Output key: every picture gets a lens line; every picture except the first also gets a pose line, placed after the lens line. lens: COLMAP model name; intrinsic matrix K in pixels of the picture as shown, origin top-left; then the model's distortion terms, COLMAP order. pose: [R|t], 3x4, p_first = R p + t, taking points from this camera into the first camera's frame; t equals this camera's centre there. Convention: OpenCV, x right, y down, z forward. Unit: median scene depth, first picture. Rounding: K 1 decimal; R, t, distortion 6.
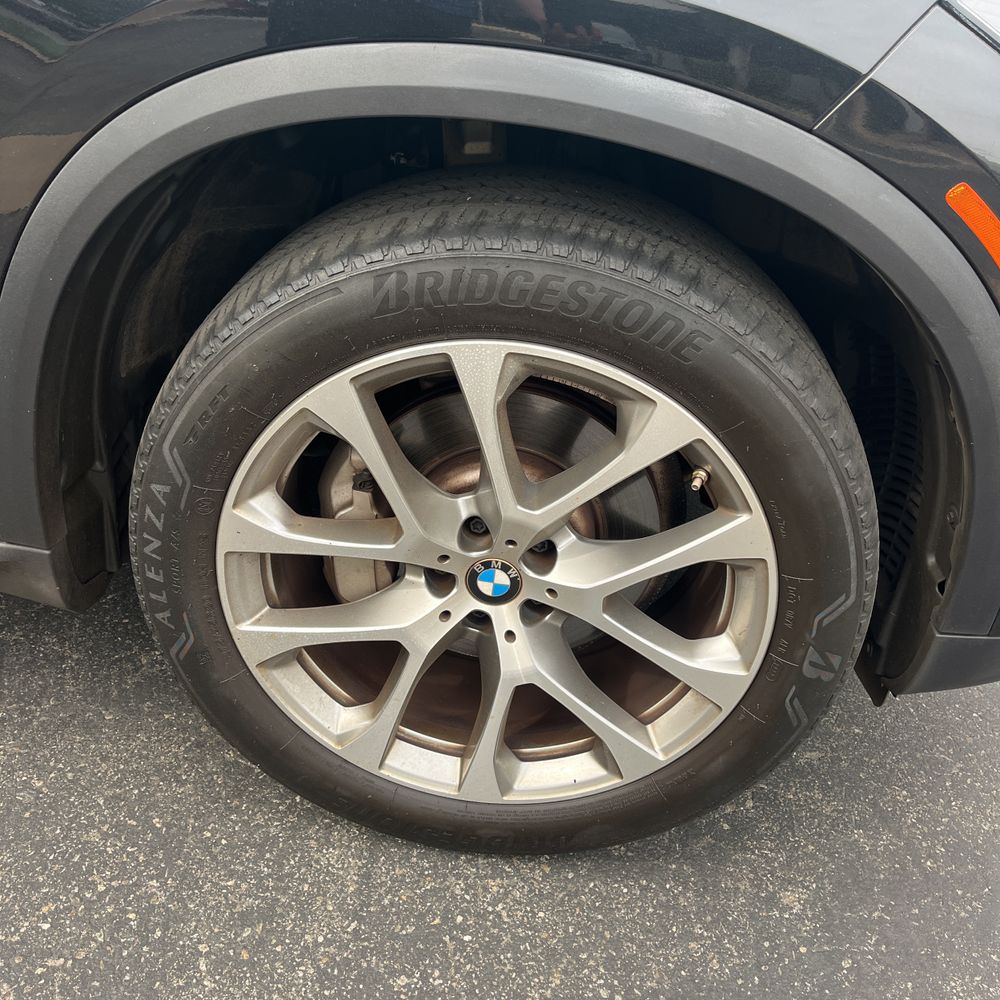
lens RADIAL K [[1019.4, 0, 489.6], [0, 1019.4, 500.2], [0, 0, 1]] dist [0.019517, 0.000000]
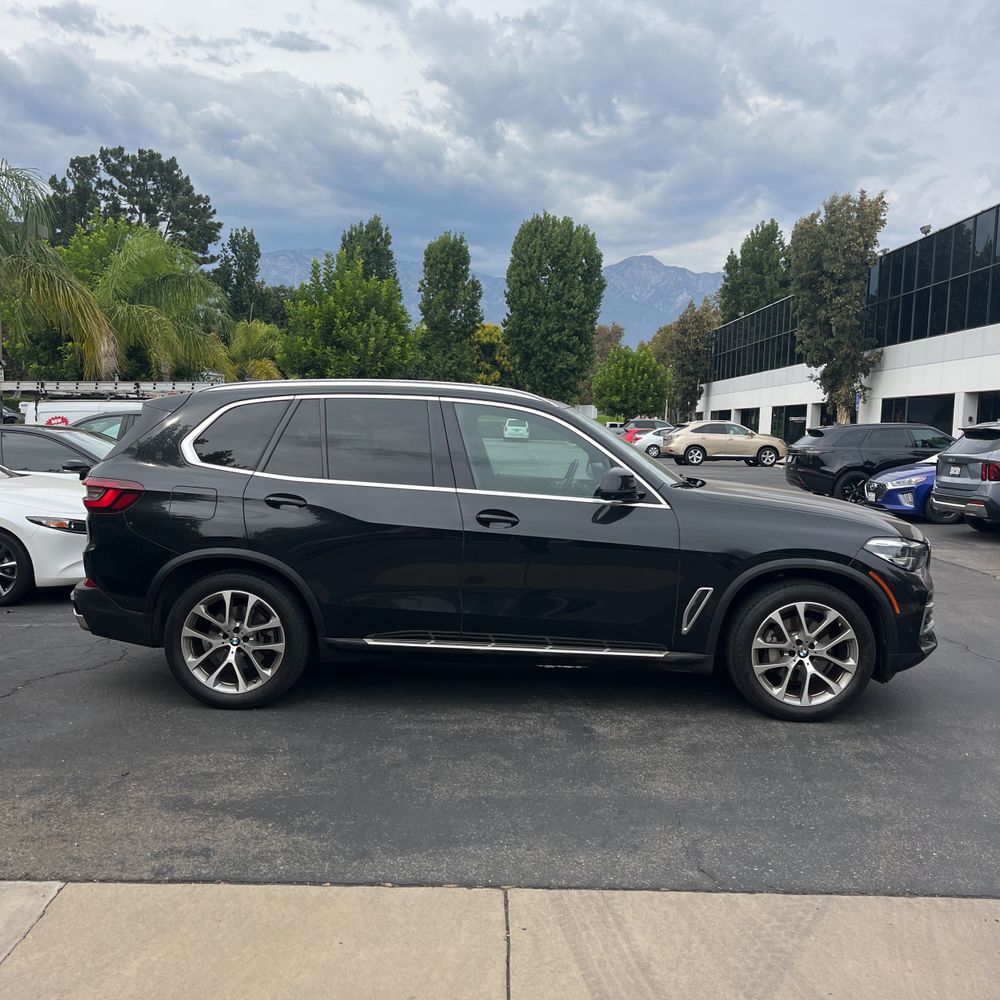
lens RADIAL K [[1019.4, 0, 516.8], [0, 1019.4, 505.0], [0, 0, 1]] dist [0.019517, 0.000000]
pose [[0.994853, -0.069938, 0.073319, -1.811182], [0.094945, 0.896153, -0.433469, 1.555052], [-0.035389, 0.438200, 0.898181, -4.017866]]
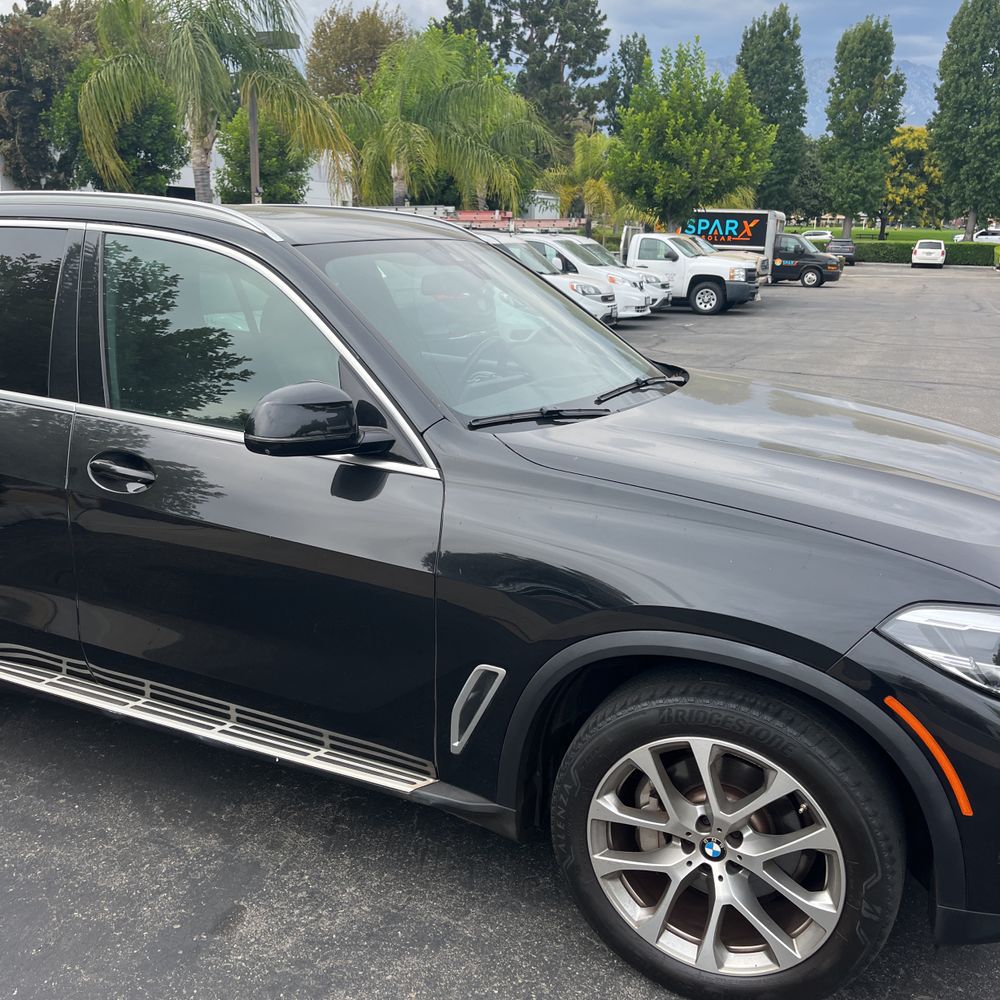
lens RADIAL K [[1019.4, 0, 498.9], [0, 1019.4, 501.0], [0, 0, 1]] dist [0.019517, 0.000000]
pose [[0.942313, 0.011515, -0.334536, 0.298735], [-0.110484, 0.954098, -0.278370, 0.031490], [0.315975, 0.299272, 0.900331, -1.320884]]
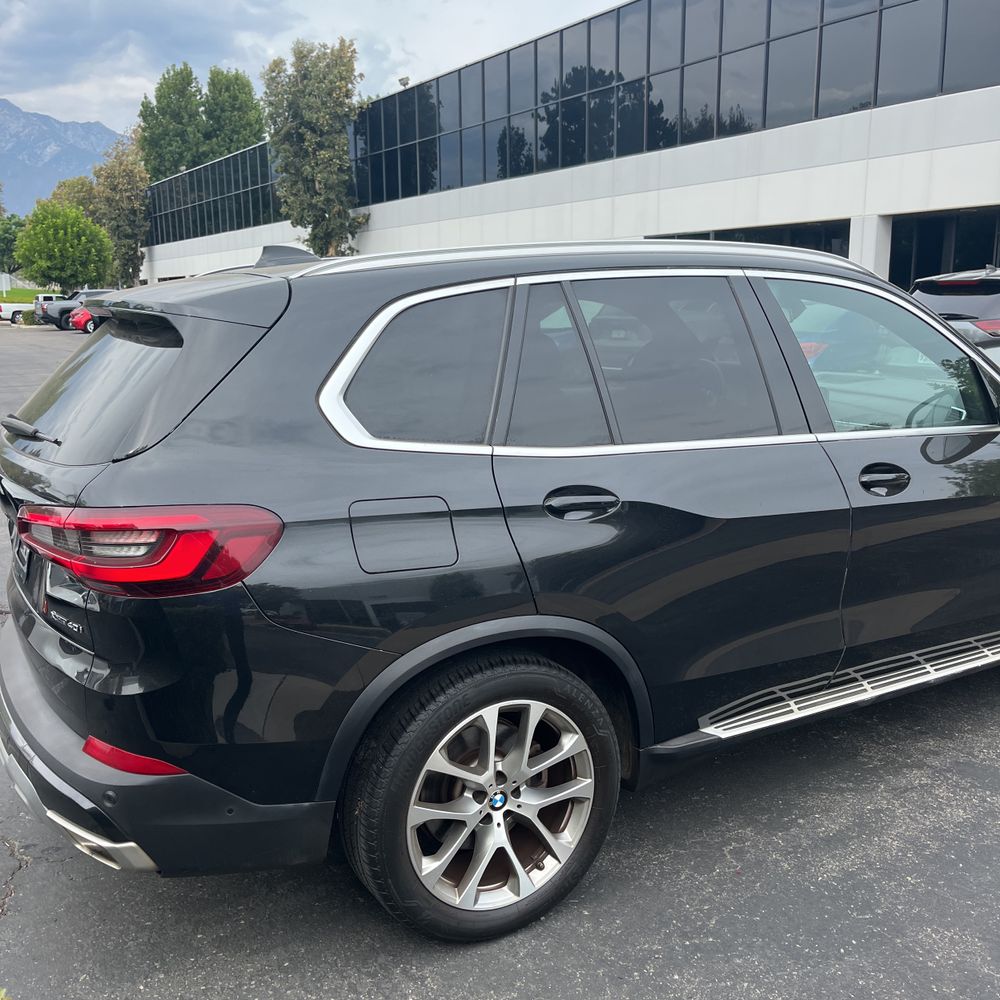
lens RADIAL K [[1019.4, 0, 495.7], [0, 1019.4, 502.3], [0, 0, 1]] dist [0.019517, 0.000000]
pose [[0.804674, -0.219258, 0.551747, -4.211416], [0.376325, 0.907140, -0.188350, -0.473157], [-0.459215, 0.359197, 0.812465, -1.204099]]
